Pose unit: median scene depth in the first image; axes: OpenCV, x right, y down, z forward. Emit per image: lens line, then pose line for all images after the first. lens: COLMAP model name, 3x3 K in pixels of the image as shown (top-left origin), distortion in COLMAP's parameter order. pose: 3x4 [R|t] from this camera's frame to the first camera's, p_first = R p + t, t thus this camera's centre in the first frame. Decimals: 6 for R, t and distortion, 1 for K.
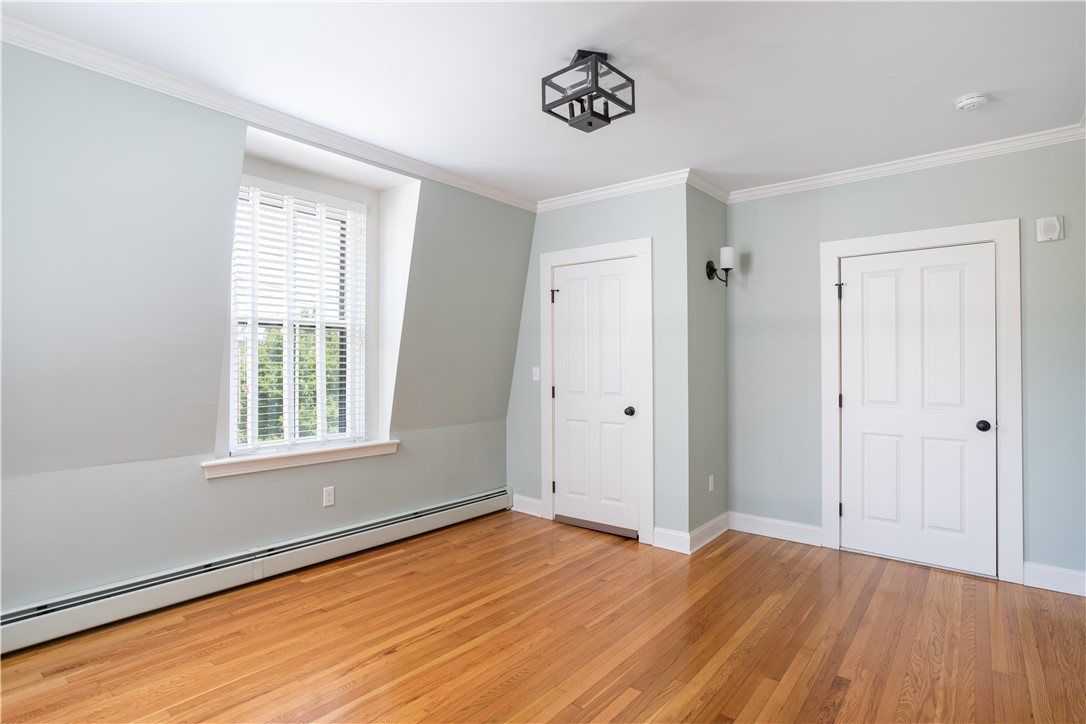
lens RADIAL K [[575.1, 0, 541.8], [0, 575.1, 363.0], [0, 0, 1]] dist [-0.001800, 0.000148]
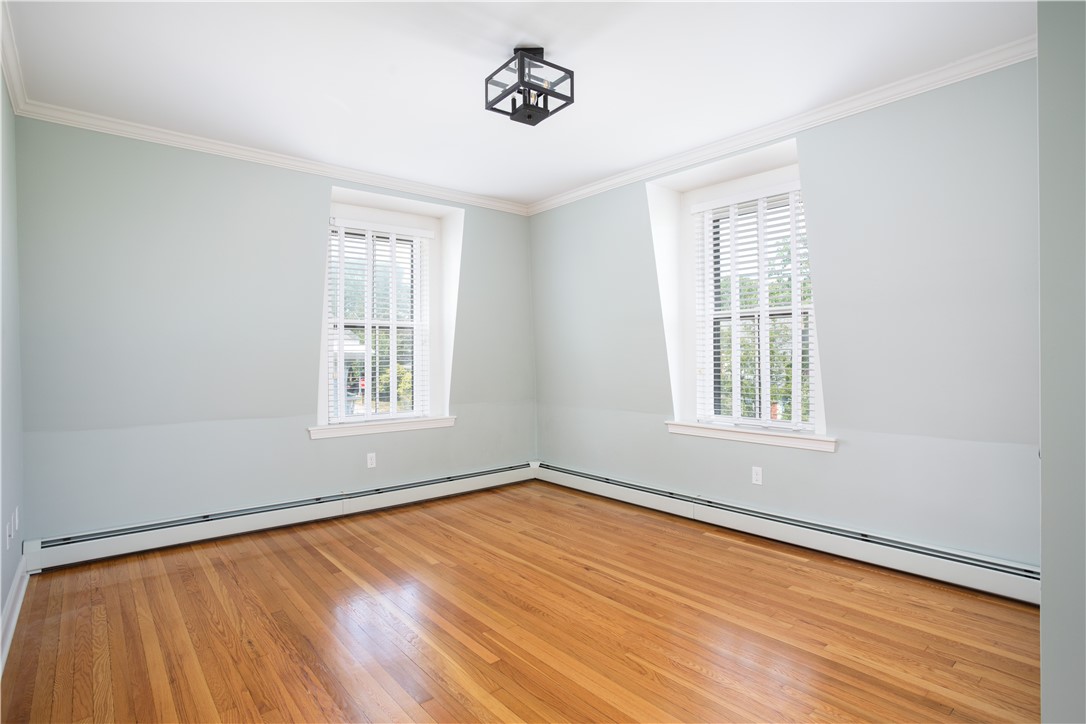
lens RADIAL K [[575.1, 0, 542.1], [0, 575.1, 363.2], [0, 0, 1]] dist [-0.001800, 0.000148]
pose [[-0.228322, 0.002761, -0.973582, 0.787287], [0.018279, 0.999832, -0.001451, 0.020298], [0.973414, -0.018128, -0.228334, 0.903415]]
